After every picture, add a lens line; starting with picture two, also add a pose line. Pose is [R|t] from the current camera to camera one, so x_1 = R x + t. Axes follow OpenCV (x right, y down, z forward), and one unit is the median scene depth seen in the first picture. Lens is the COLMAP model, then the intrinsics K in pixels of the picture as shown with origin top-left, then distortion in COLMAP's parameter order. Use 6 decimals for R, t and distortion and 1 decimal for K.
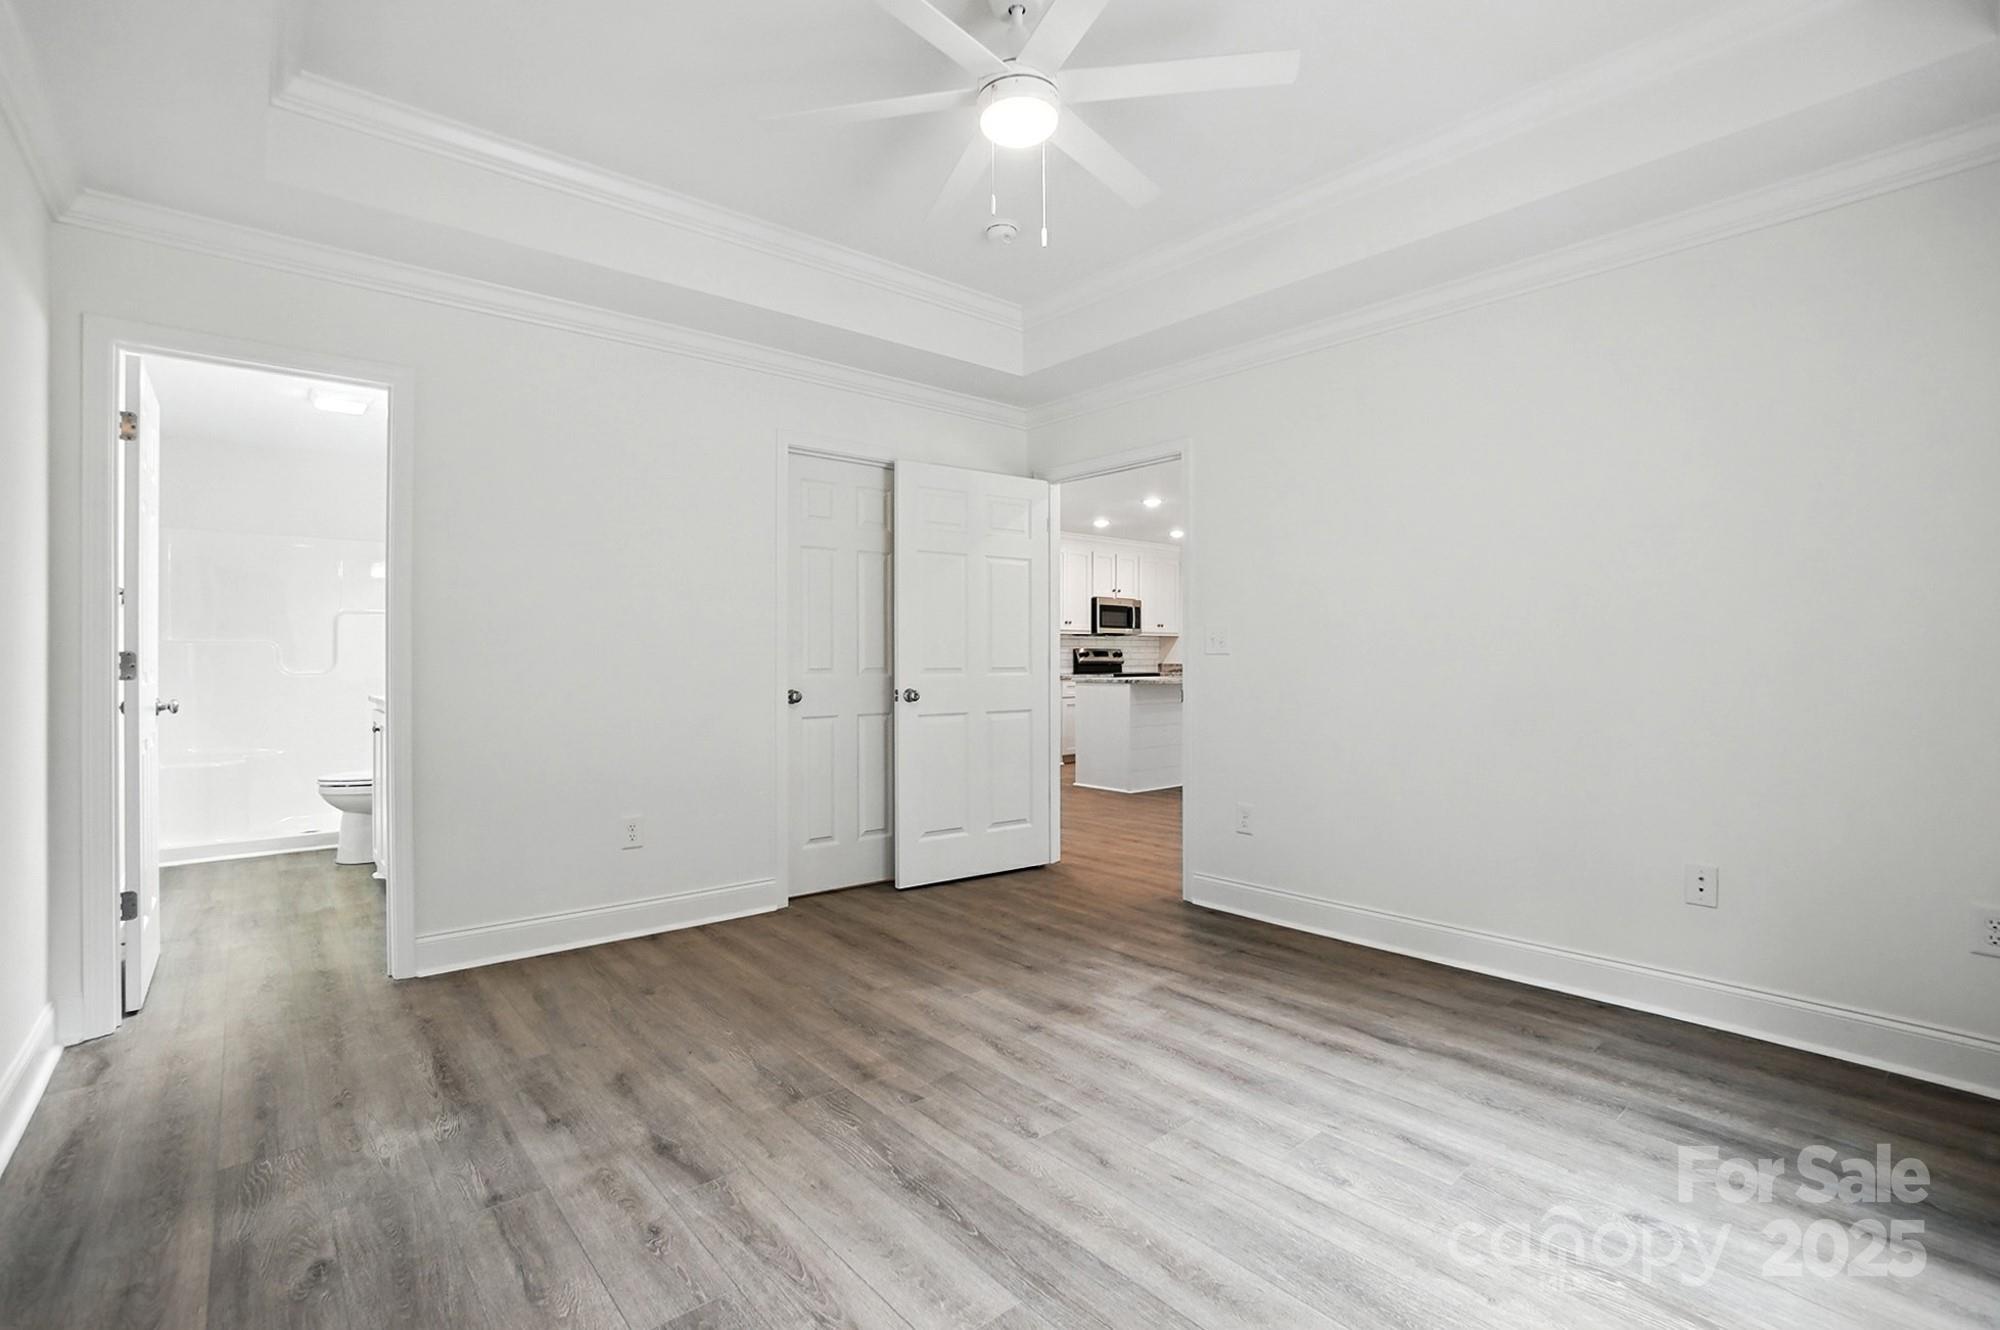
lens RADIAL K [[893.3, 0, 985.0], [0, 893.3, 661.7], [0, 0, 1]] dist [-0.064031, 0.024424]
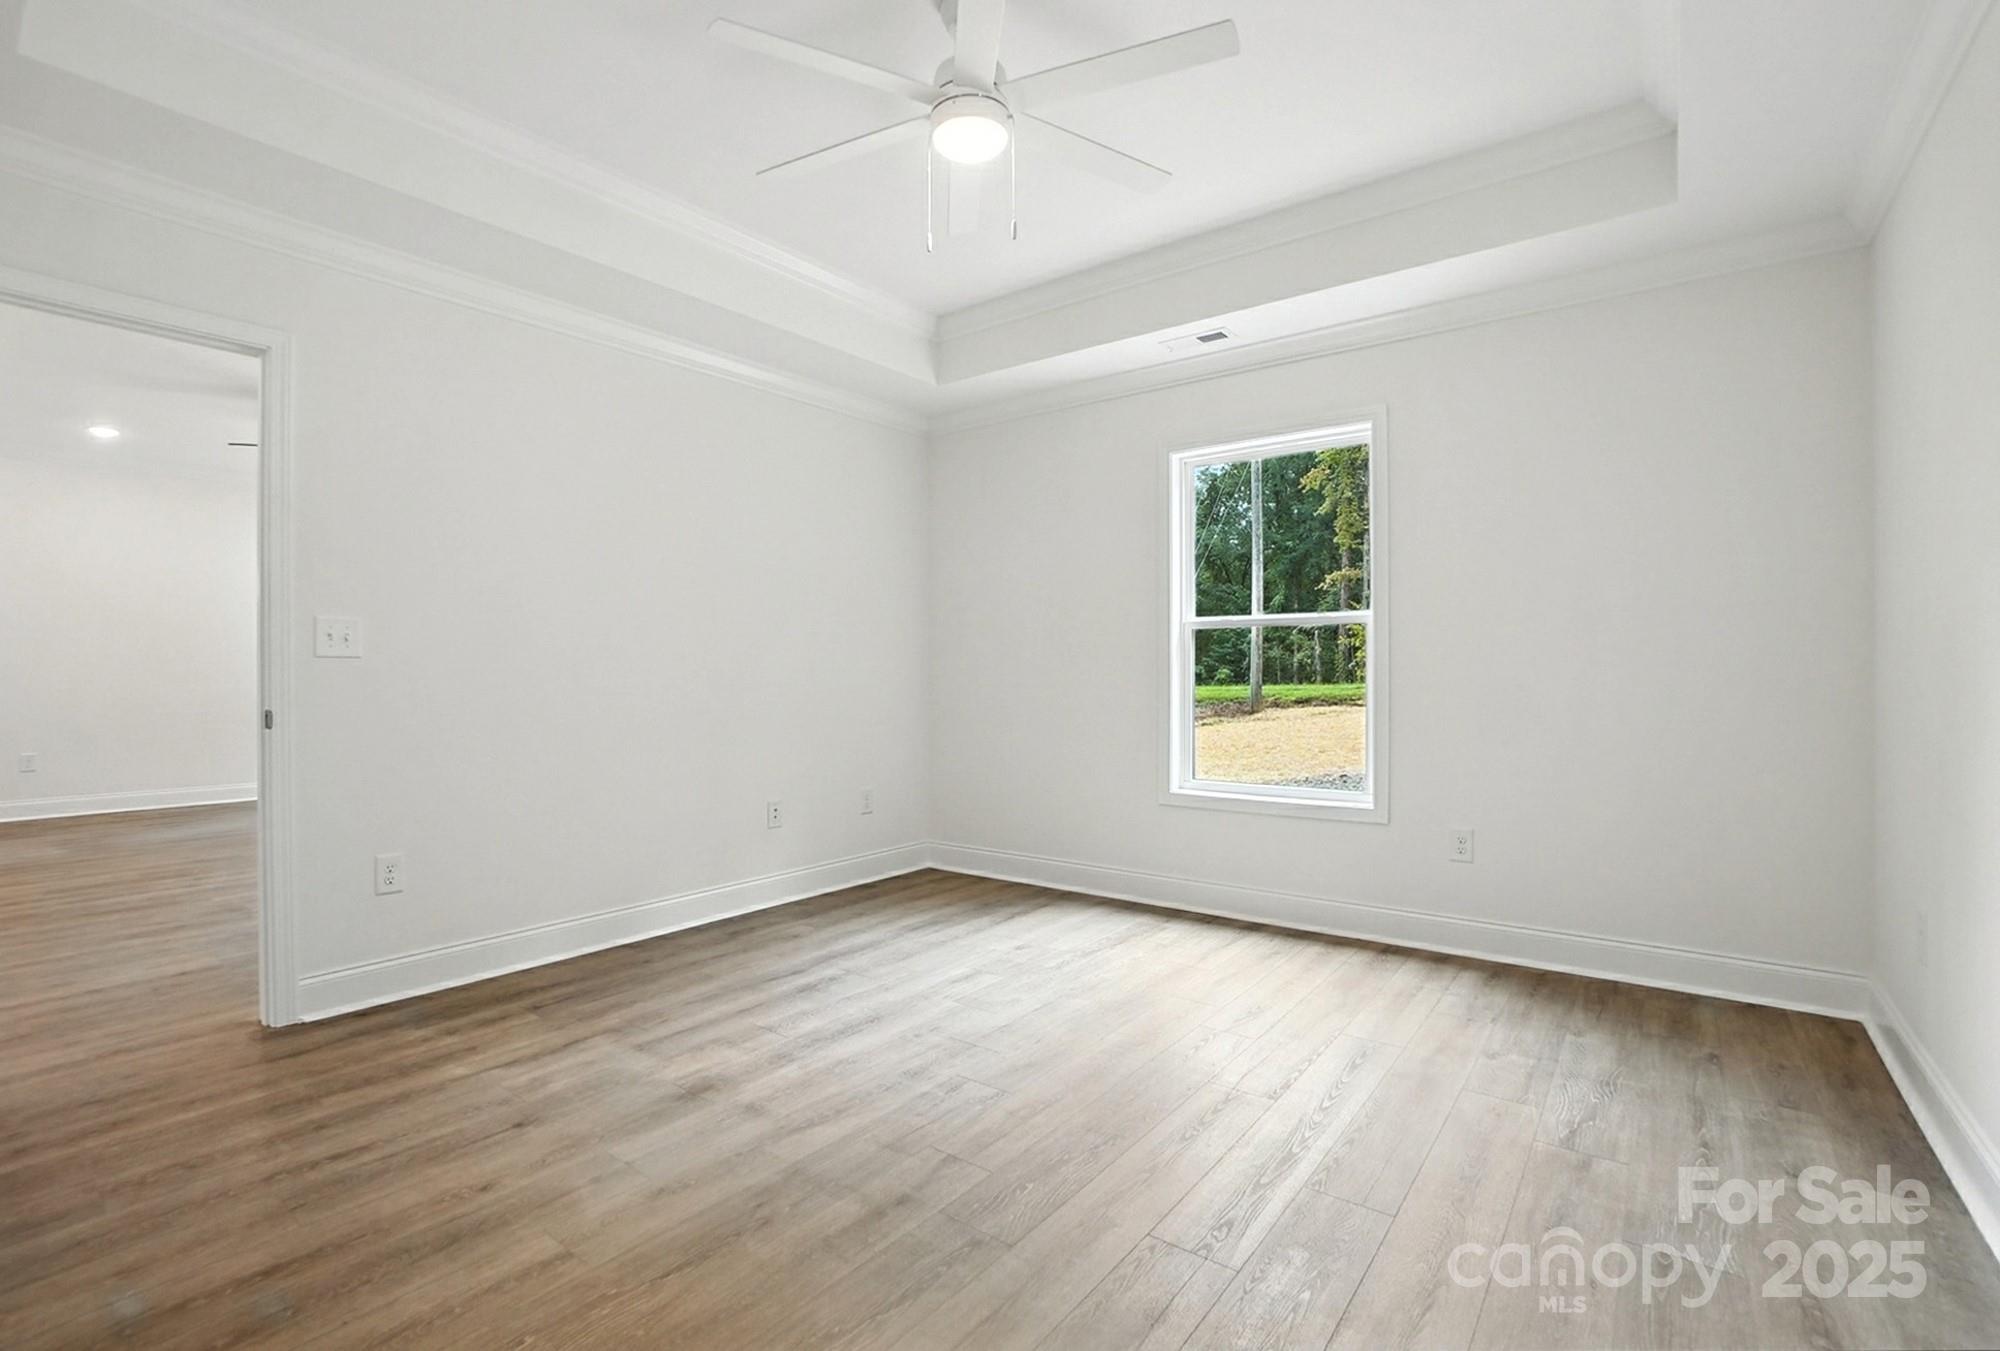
lens RADIAL K [[922.3, 0, 1000.0], [0, 922.3, 675.5], [0, 0, 1]] dist [-0.058294, 0.012474]
pose [[-0.228010, 0.000031, 0.973659, -0.821588], [0.000852, 1.000000, 0.000168, 0.020860], [-0.973658, 0.000868, -0.228010, 0.995321]]
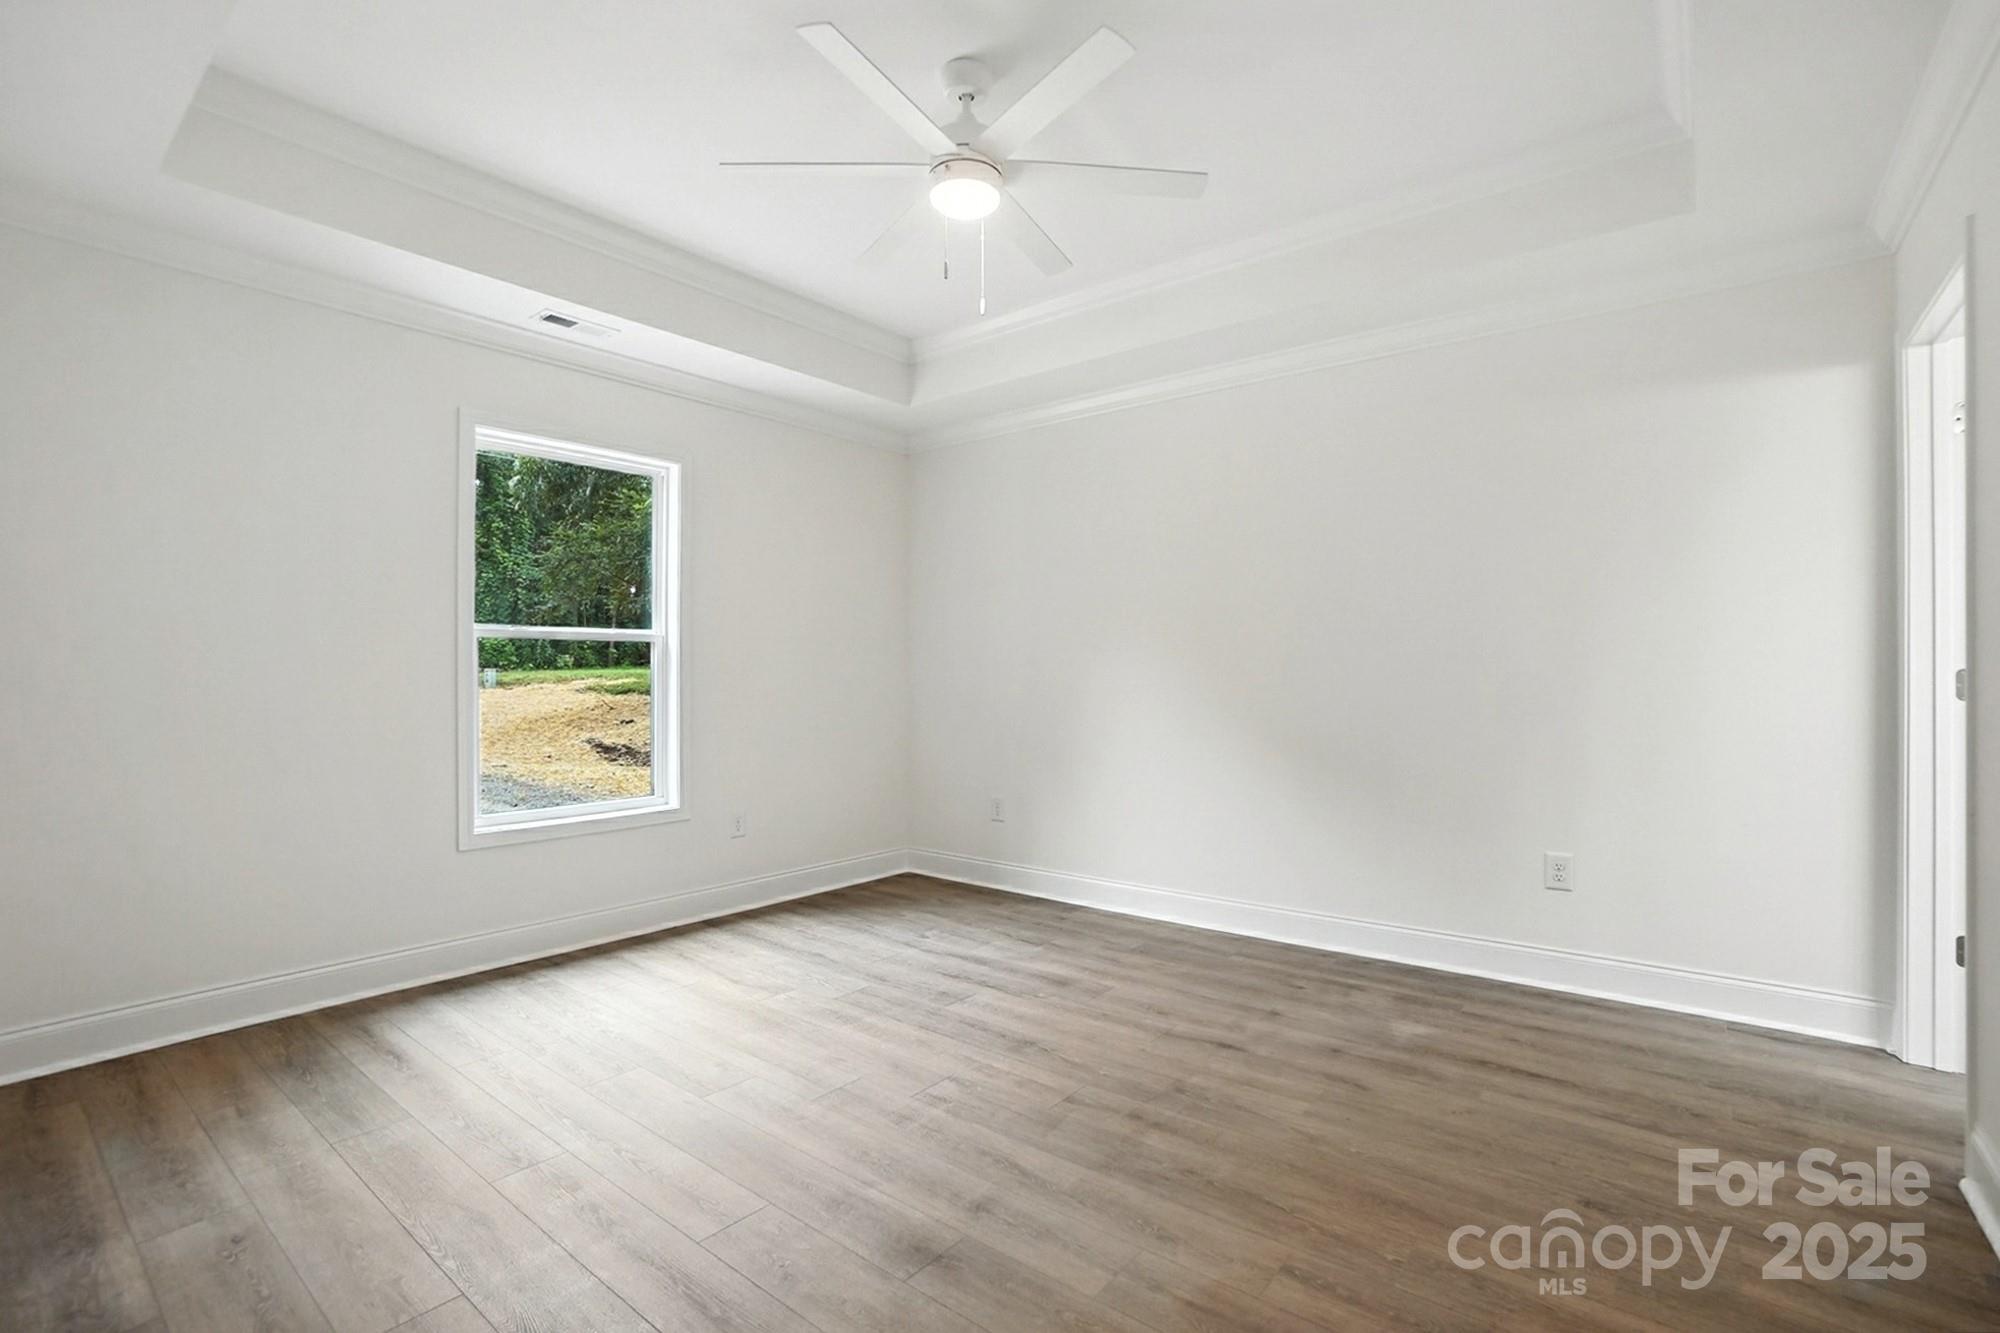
lens RADIAL K [[893.3, 0, 985.0], [0, 893.3, 663.2], [0, 0, 1]] dist [-0.064031, 0.024424]
pose [[-0.982198, -0.001976, -0.187839, 0.188252], [-0.000924, 0.999983, -0.005686, -0.013667], [0.187847, -0.005411, -0.982183, 1.730379]]
